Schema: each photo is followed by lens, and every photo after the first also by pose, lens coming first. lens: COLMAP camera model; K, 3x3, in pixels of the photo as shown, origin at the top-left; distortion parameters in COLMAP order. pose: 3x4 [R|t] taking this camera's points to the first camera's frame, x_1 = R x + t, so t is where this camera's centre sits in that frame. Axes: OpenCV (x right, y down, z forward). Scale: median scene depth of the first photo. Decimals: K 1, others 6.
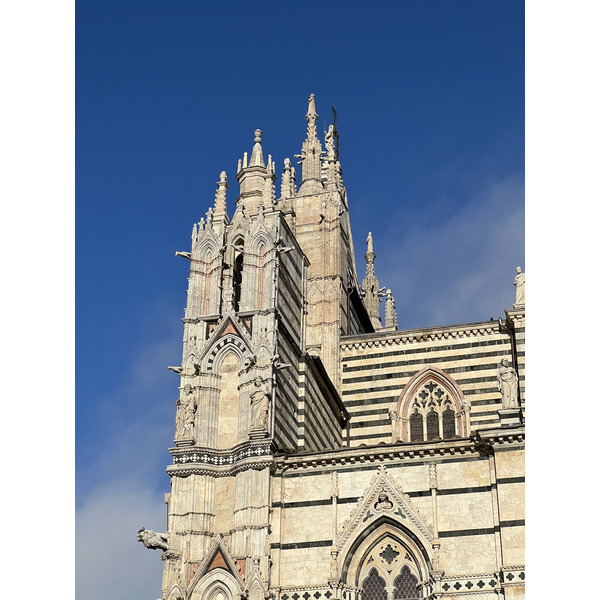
lens RADIAL K [[1334.6, 0, 309.5], [0, 1334.6, 302.5], [0, 0, 1]] dist [-0.078830, 3.808803]
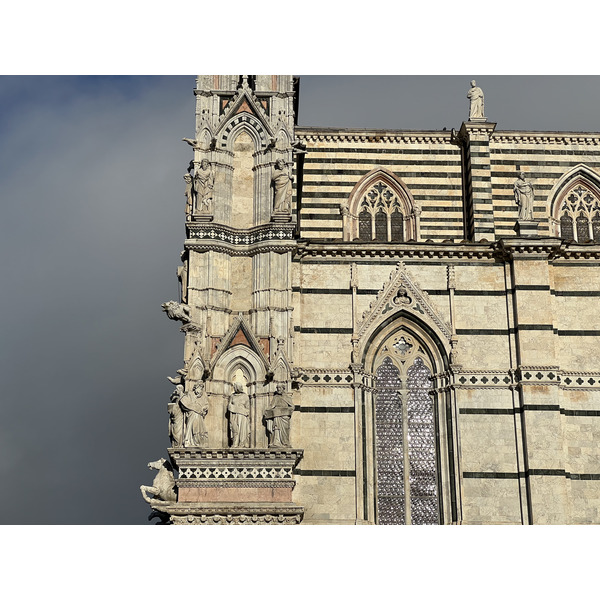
lens RADIAL K [[1334.6, 0, 309.5], [0, 1334.6, 302.5], [0, 0, 1]] dist [-0.078830, 3.808803]
pose [[0.954018, 0.092825, 0.285016, -0.299794], [-0.135687, 0.981580, 0.134494, 0.023962], [-0.267281, -0.166983, 0.949040, 0.036494]]
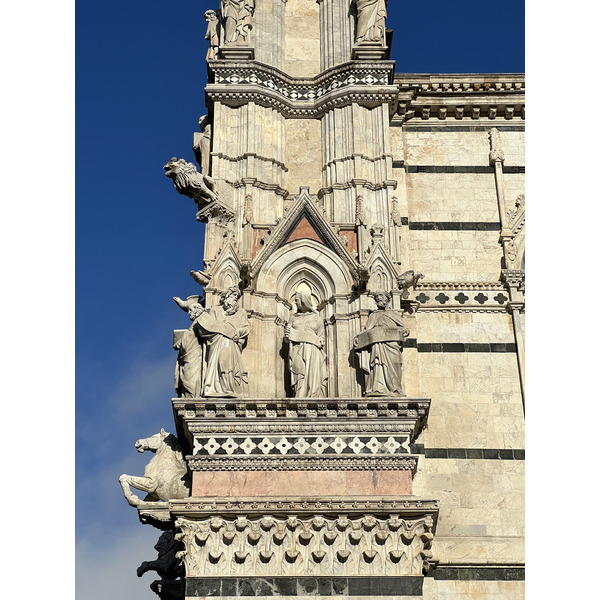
lens RADIAL K [[1334.6, 0, 309.5], [0, 1334.6, 302.5], [0, 0, 1]] dist [-0.078830, 3.808803]
pose [[0.959309, 0.142433, 0.243801, -0.194416], [-0.120712, 0.987443, -0.101903, 0.273909], [-0.255254, 0.068327, 0.964457, 0.446573]]
